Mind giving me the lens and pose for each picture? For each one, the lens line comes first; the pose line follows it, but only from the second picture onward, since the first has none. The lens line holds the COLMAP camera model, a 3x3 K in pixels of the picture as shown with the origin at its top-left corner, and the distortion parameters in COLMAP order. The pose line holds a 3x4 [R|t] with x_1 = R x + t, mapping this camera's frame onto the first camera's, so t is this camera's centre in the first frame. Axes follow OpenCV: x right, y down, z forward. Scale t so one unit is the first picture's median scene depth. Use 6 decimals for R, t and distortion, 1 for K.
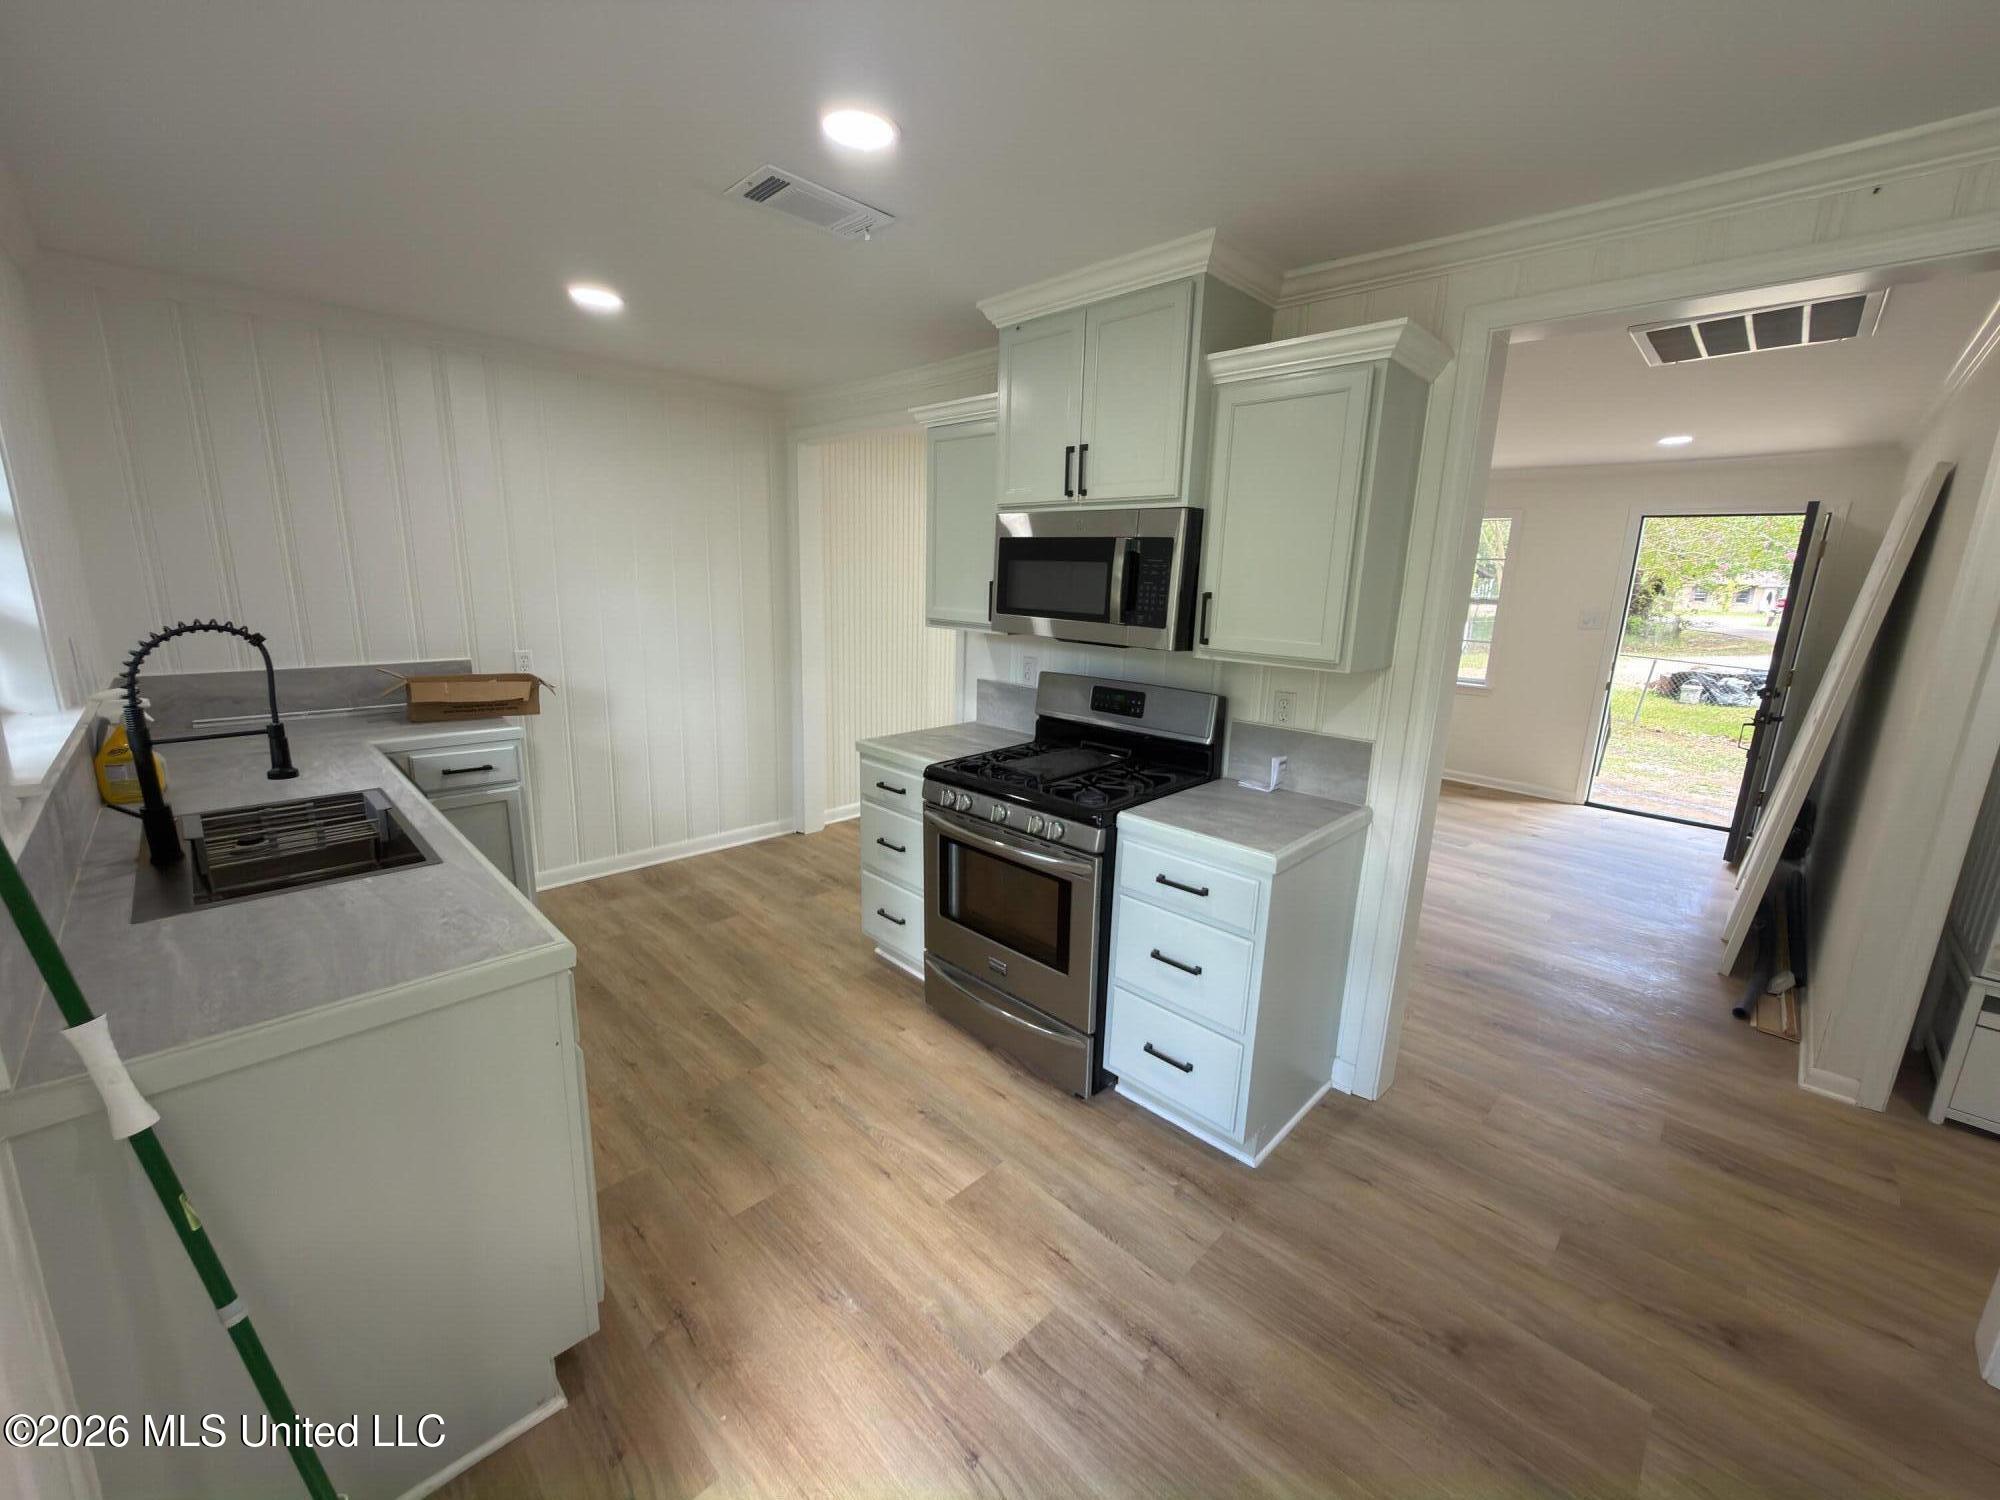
lens RADIAL K [[796.2, 0, 1000.0], [0, 796.2, 750.0], [0, 0, 1]] dist [0.002093, -0.000237]
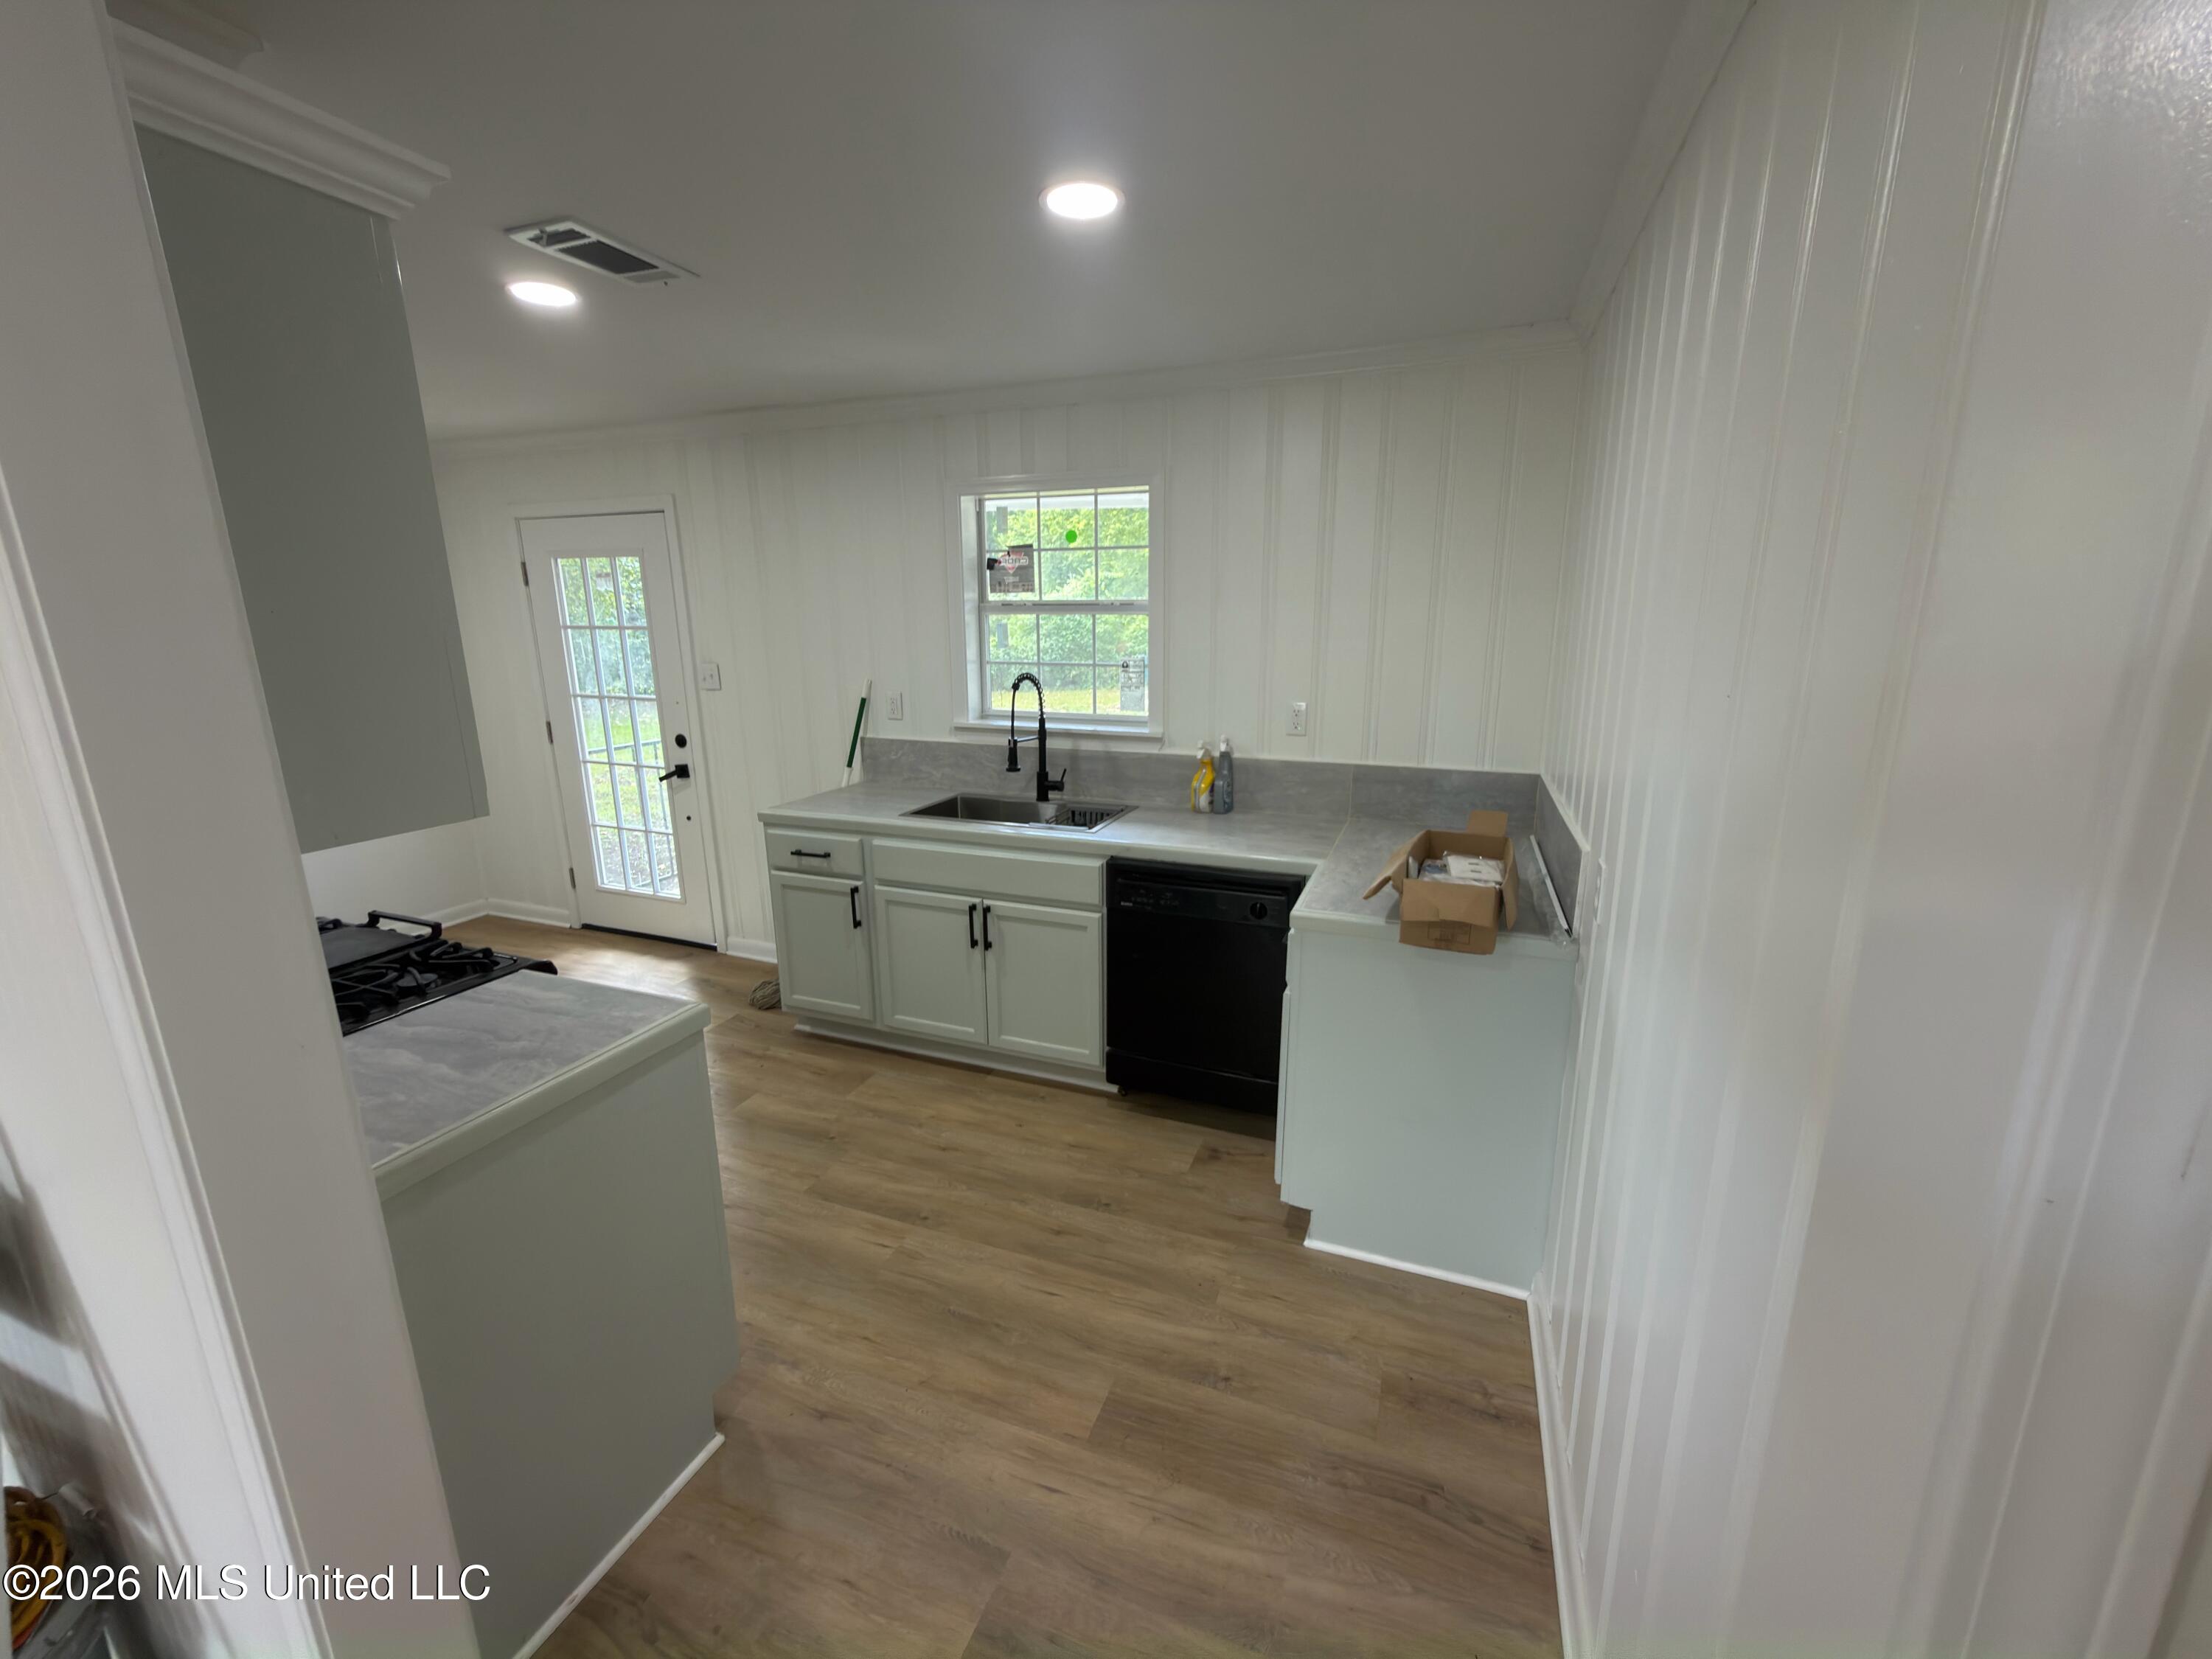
lens RADIAL K [[880.6, 0, 1106.0], [0, 880.6, 829.5], [0, 0, 1]] dist [0.002093, -0.000237]
pose [[-0.913478, 0.071413, -0.400573, -0.261357], [-0.110144, 0.904323, 0.412394, -0.472715], [0.391698, 0.420833, -0.818213, 1.982304]]
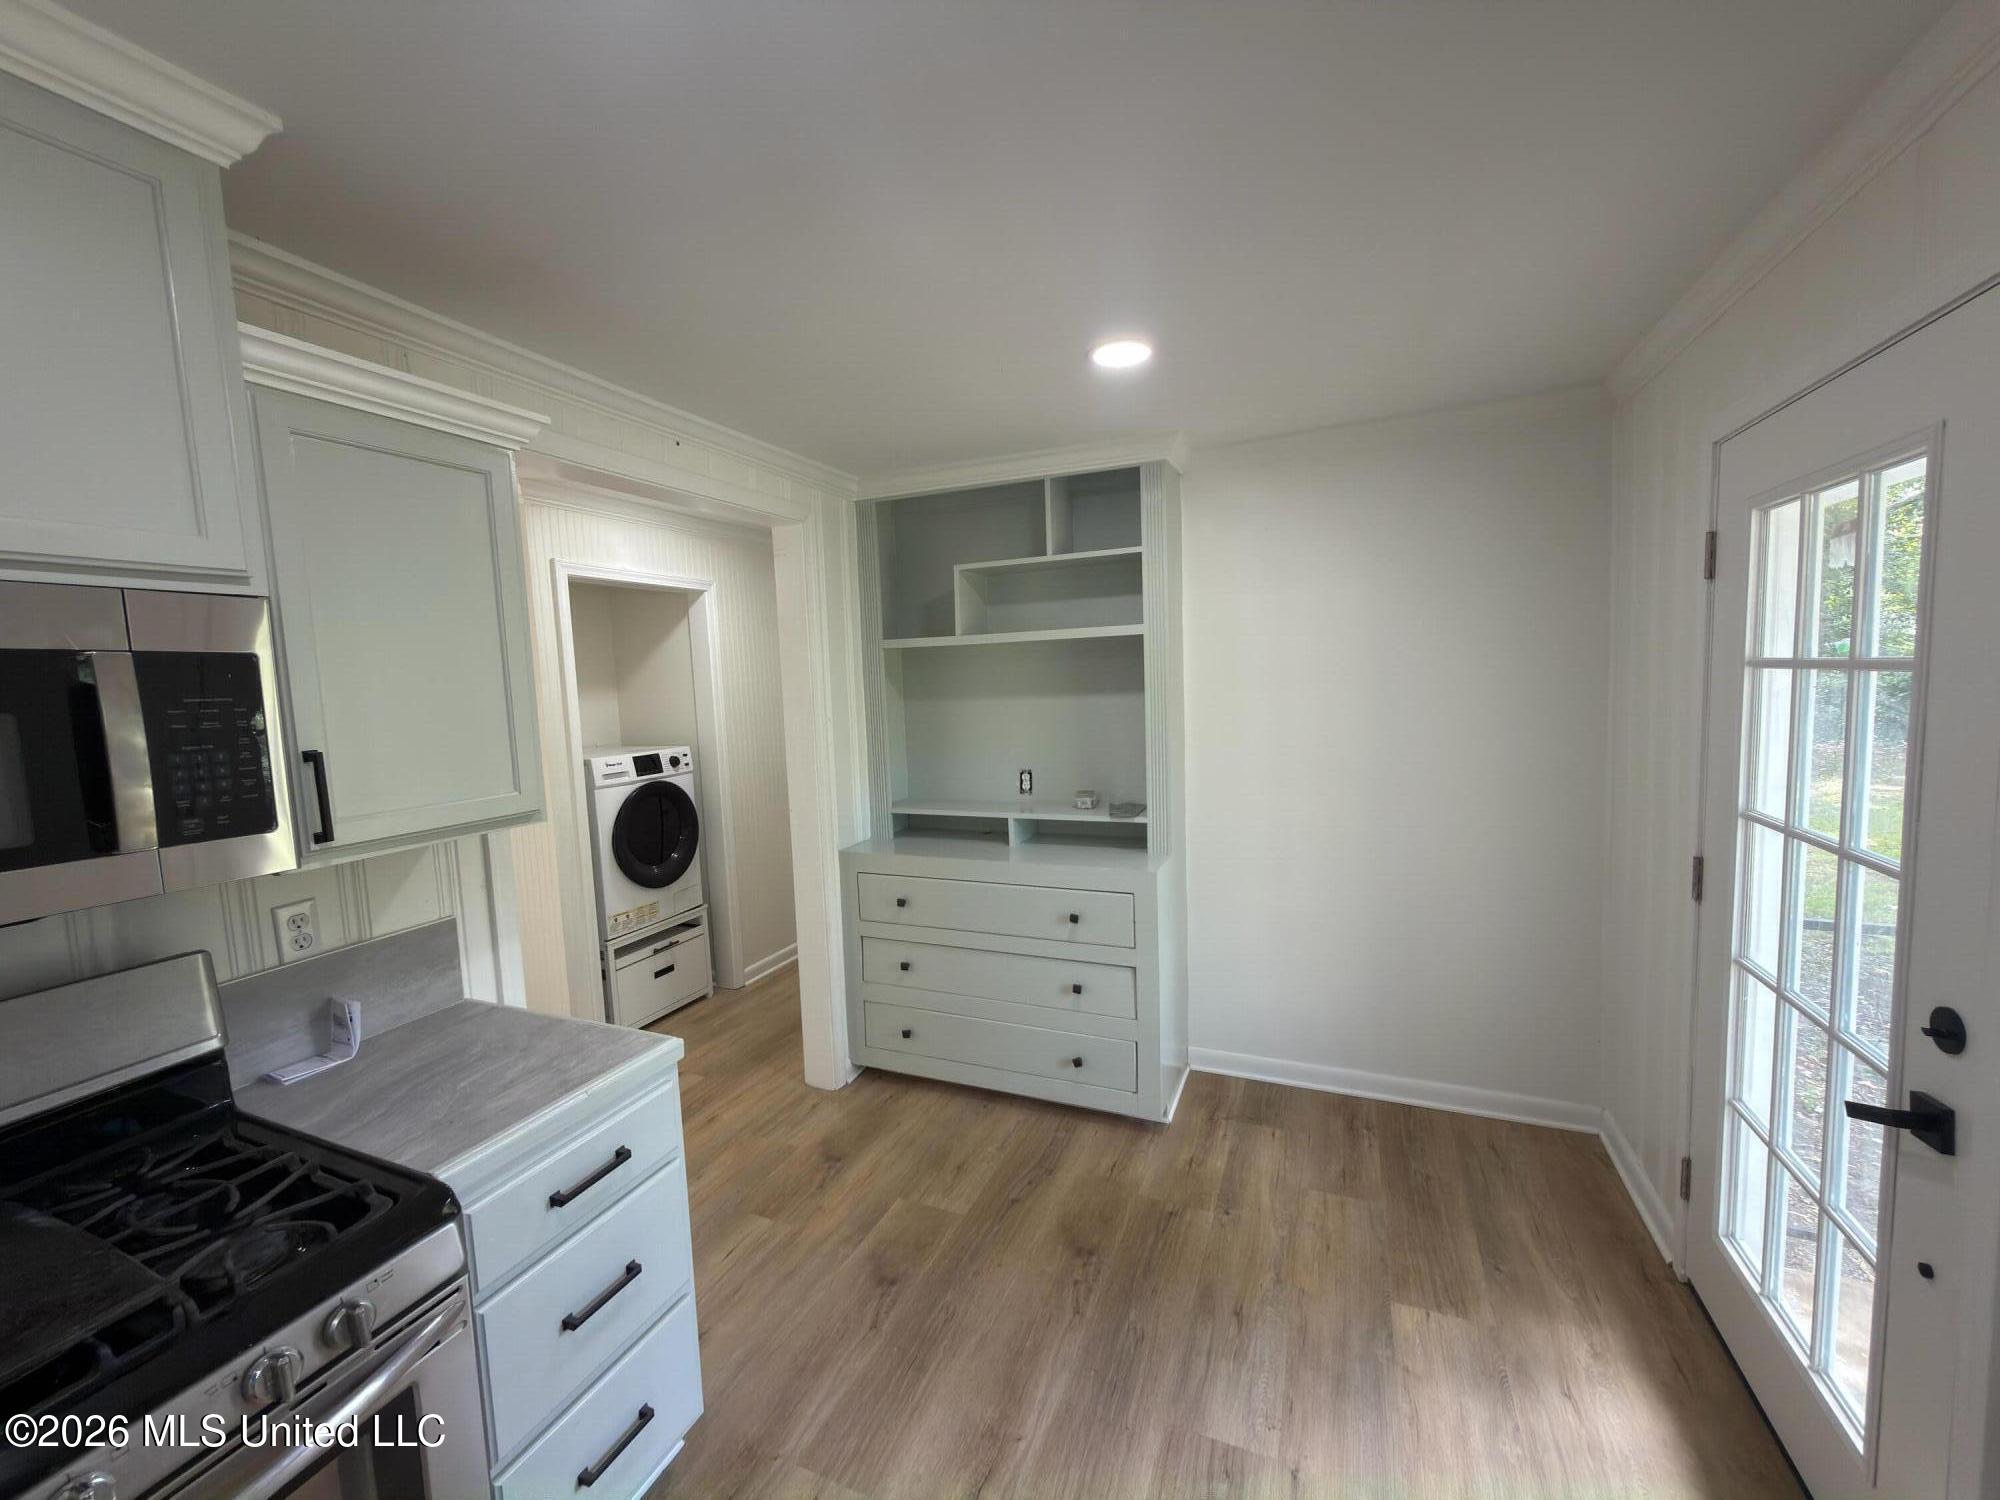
lens RADIAL K [[796.2, 0, 1000.0], [0, 796.2, 750.0], [0, 0, 1]] dist [0.002093, -0.000237]
pose [[-0.367460, -0.104033, 0.924203, -0.427676], [0.228461, 0.953179, 0.198130, -0.199725], [-0.901543, 0.283949, -0.326488, 0.749305]]
